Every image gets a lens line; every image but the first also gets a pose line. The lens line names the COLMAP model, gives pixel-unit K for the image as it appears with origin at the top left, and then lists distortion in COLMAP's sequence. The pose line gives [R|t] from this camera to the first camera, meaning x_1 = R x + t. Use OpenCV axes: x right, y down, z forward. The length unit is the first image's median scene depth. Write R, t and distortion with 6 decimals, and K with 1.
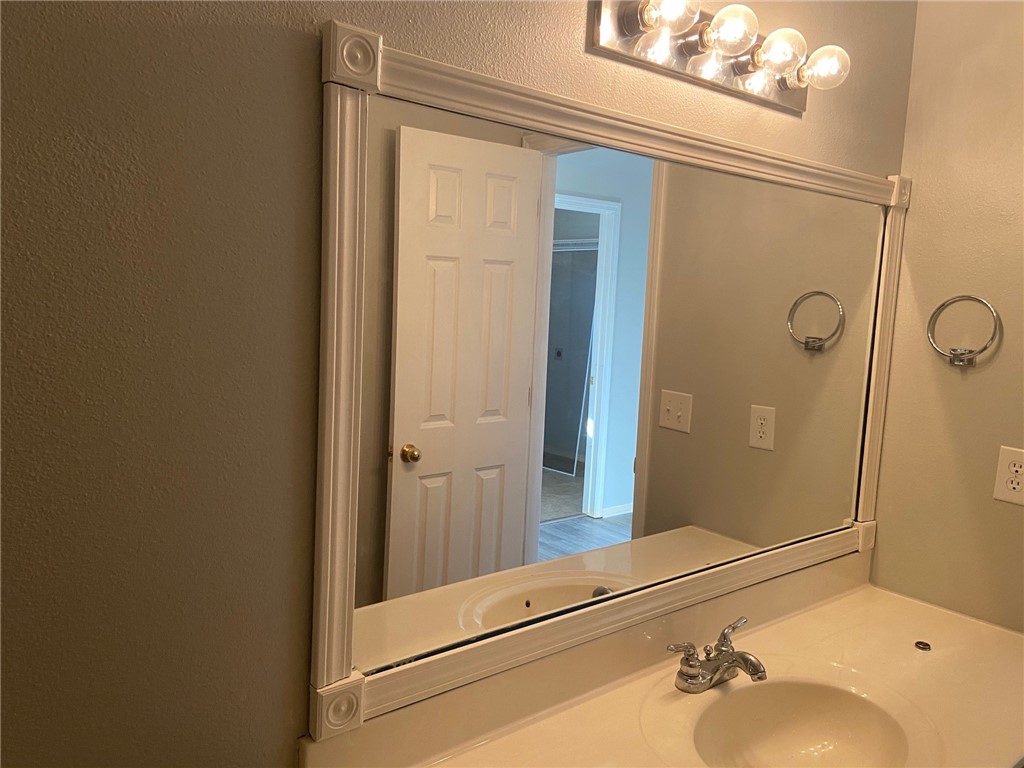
lens RADIAL K [[759.2, 0, 512.3], [0, 759.2, 371.4], [0, 0, 1]] dist [0.122978, -0.163748]
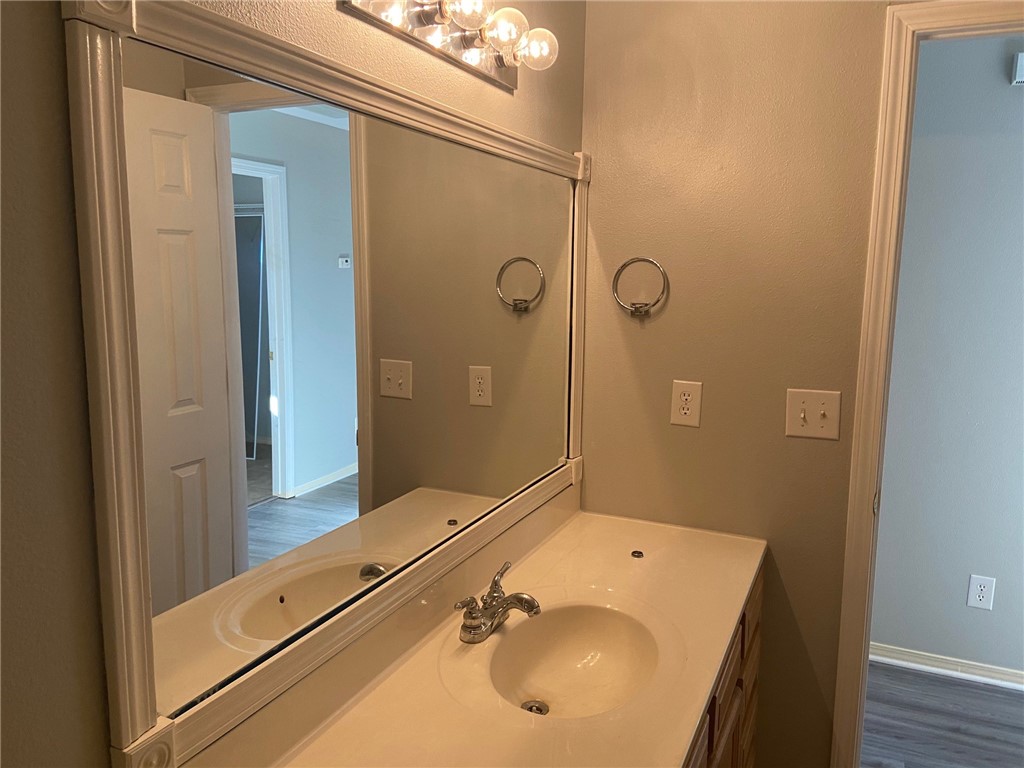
lens RADIAL K [[759.2, 0, 512.3], [0, 759.2, 371.4], [0, 0, 1]] dist [0.122978, -0.163748]
pose [[0.893797, -0.098153, 0.437599, -0.115237], [0.078754, 0.994945, 0.062310, -0.011808], [-0.441503, -0.021230, 0.897009, 0.033654]]
